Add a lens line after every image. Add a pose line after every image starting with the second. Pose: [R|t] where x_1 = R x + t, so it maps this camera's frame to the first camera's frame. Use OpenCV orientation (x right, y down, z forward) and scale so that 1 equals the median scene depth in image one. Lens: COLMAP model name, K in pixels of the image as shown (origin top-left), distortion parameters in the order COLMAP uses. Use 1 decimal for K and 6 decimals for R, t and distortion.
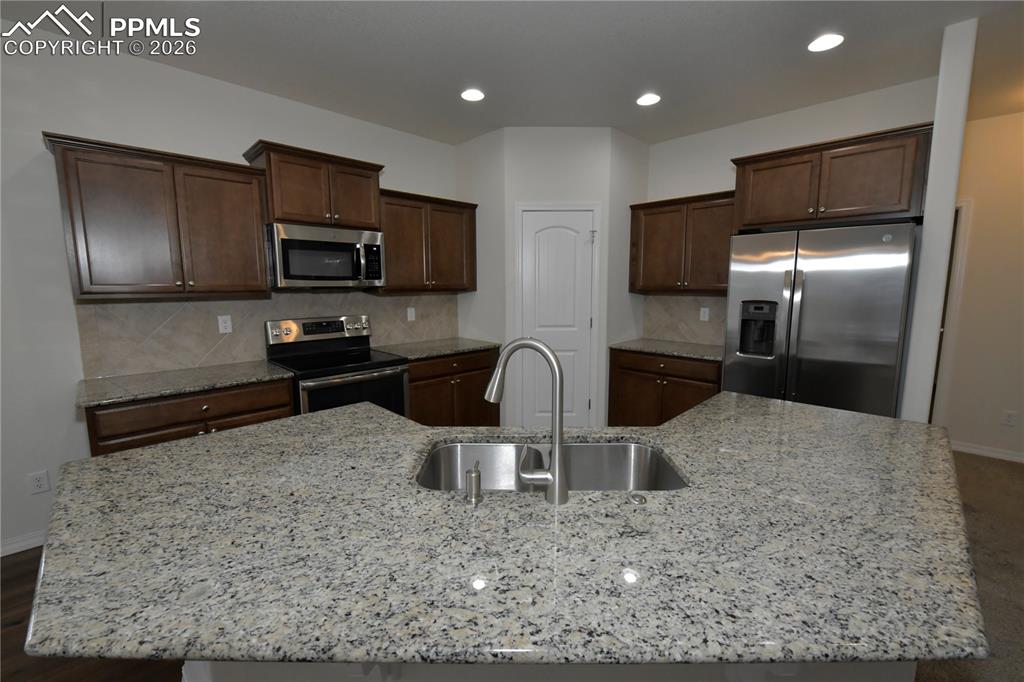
lens RADIAL K [[421.3, 0, 513.5], [0, 421.3, 339.5], [0, 0, 1]] dist [-0.010495, -0.000555]
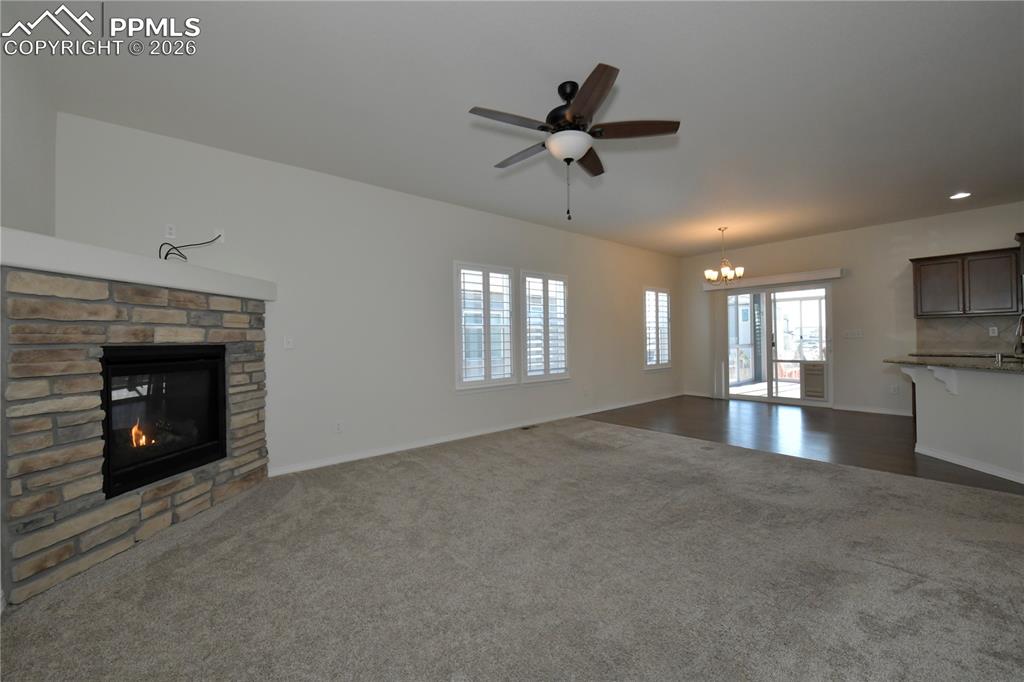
lens RADIAL K [[407.6, 0, 505.6], [0, 407.6, 339.2], [0, 0, 1]] dist [-0.008760, -0.000768]
pose [[-0.101876, -0.001249, -0.994796, 1.364864], [-0.116345, 0.993152, 0.010668, 0.241565], [0.987970, 0.116826, -0.101324, -0.999249]]
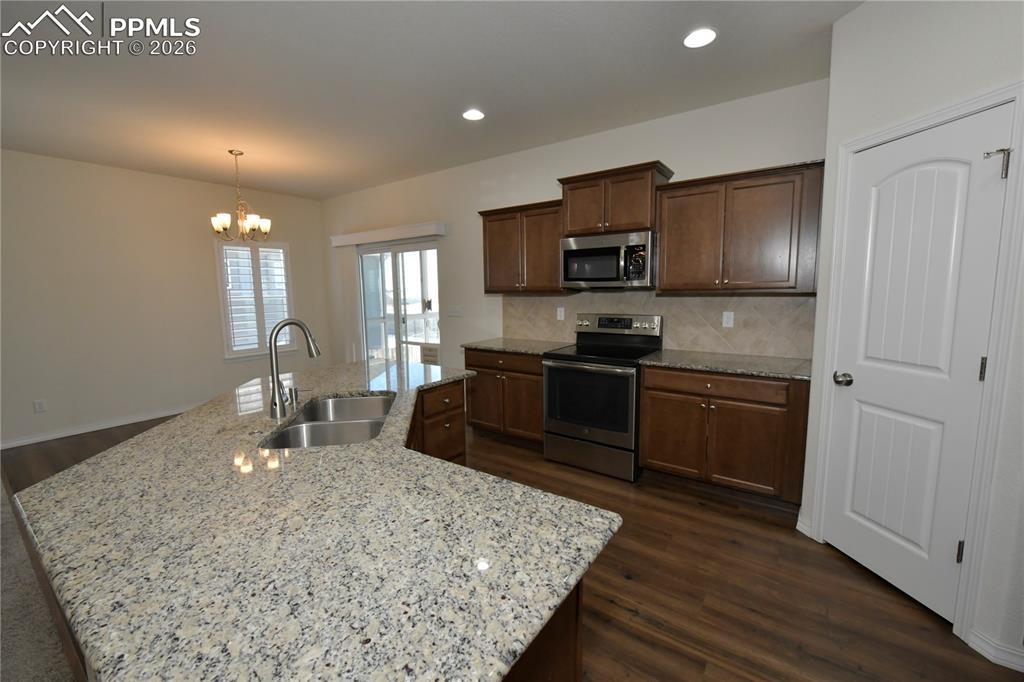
lens RADIAL K [[421.3, 0, 509.4], [0, 421.3, 341.4], [0, 0, 1]] dist [-0.010495, -0.000555]
pose [[0.152565, 0.122051, -0.980728, 0.721640], [-0.116864, 0.987611, 0.104728, -0.076444], [0.981360, 0.098634, 0.164938, 0.628550]]
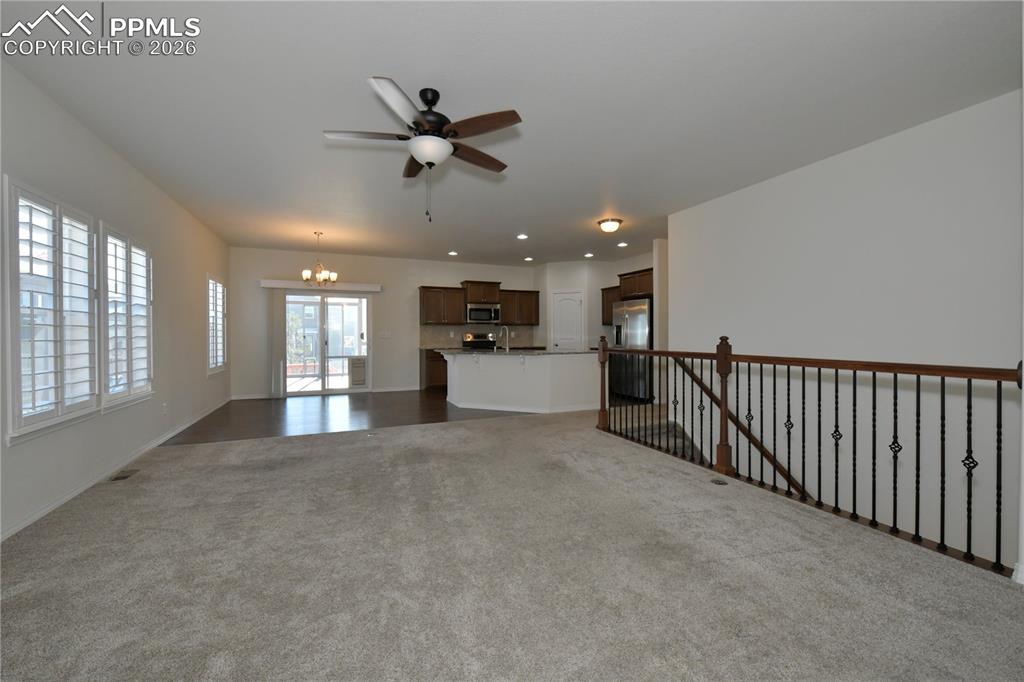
lens RADIAL K [[407.6, 0, 513.3], [0, 407.6, 341.3], [0, 0, 1]] dist [-0.008760, -0.000768]
pose [[0.928988, 0.003495, -0.370095, 0.950164], [-0.046301, 0.993197, -0.106844, 0.342781], [0.367204, 0.116393, 0.922830, -1.788001]]
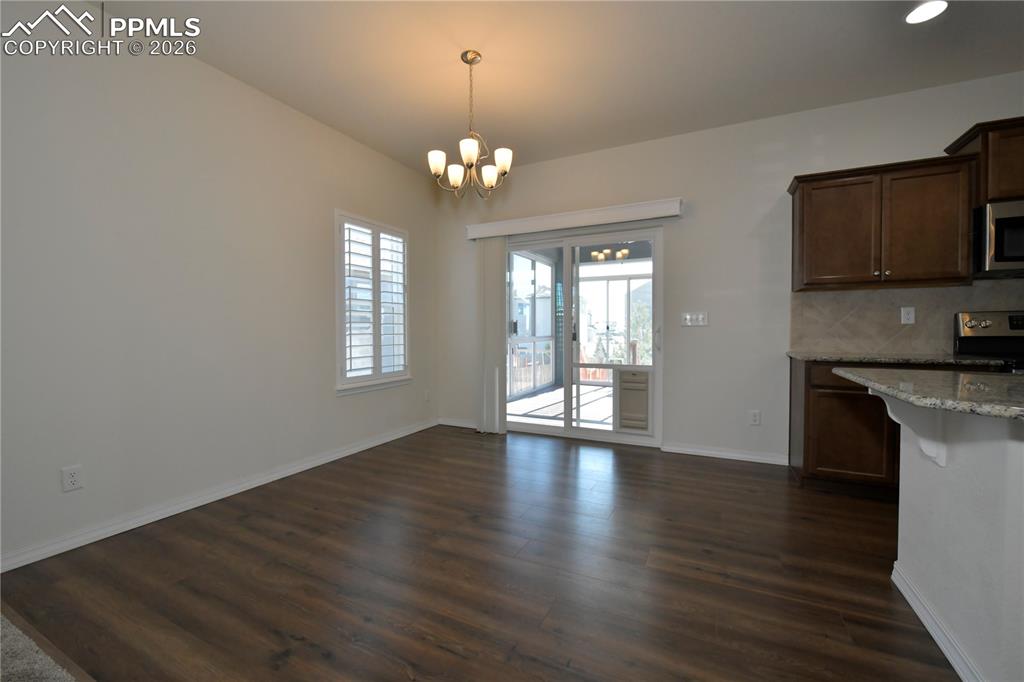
lens RADIAL K [[421.3, 0, 508.4], [0, 421.3, 341.3], [0, 0, 1]] dist [-0.010495, -0.000555]
pose [[0.310128, 0.024719, -0.950373, -0.005967], [-0.121578, 0.992485, -0.013859, 0.170169], [0.942889, 0.119843, 0.310803, -0.267997]]
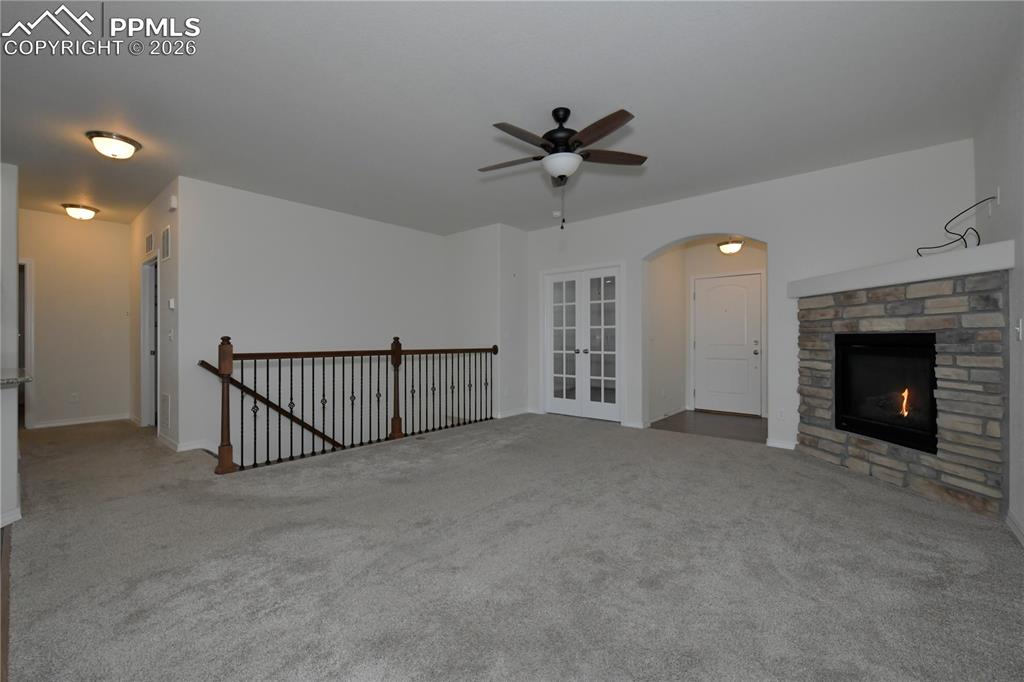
lens RADIAL K [[421.3, 0, 518.4], [0, 421.3, 337.6], [0, 0, 1]] dist [-0.010495, -0.000555]
pose [[-0.078261, 0.004498, 0.996923, -0.733114], [0.134306, 0.990921, 0.006072, 0.221000], [-0.987845, 0.134368, -0.078155, -0.733138]]
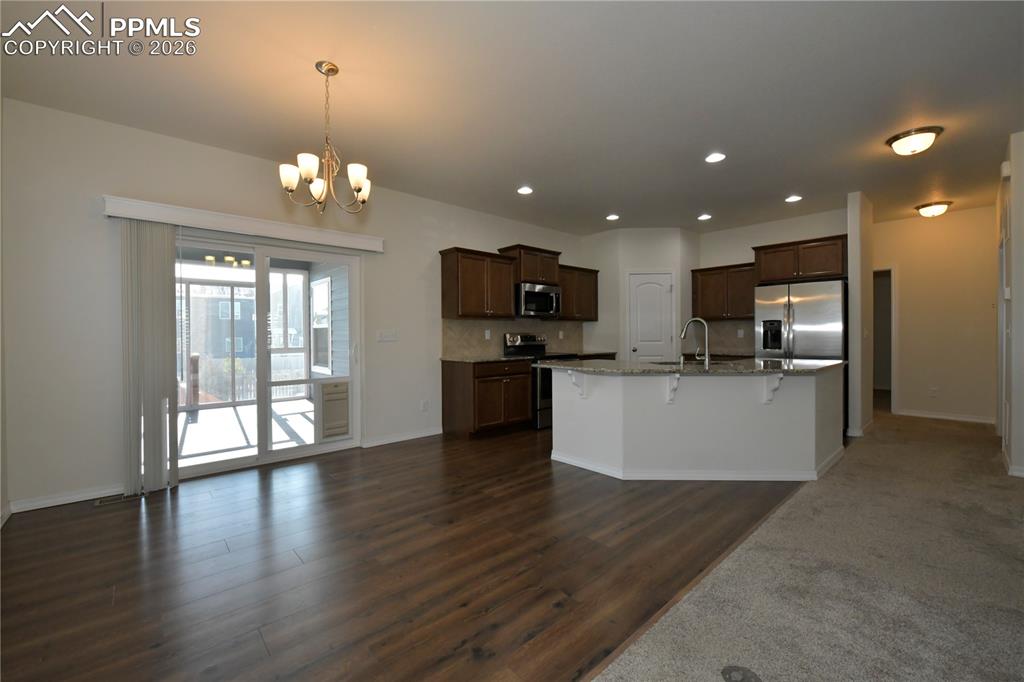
lens RADIAL K [[421.3, 0, 512.7], [0, 421.3, 339.1], [0, 0, 1]] dist [-0.010495, -0.000555]
pose [[0.998750, -0.005090, -0.049732, -0.498434], [-0.001033, 0.992490, -0.122318, 0.228519], [0.049981, 0.122217, 0.991244, -0.942718]]
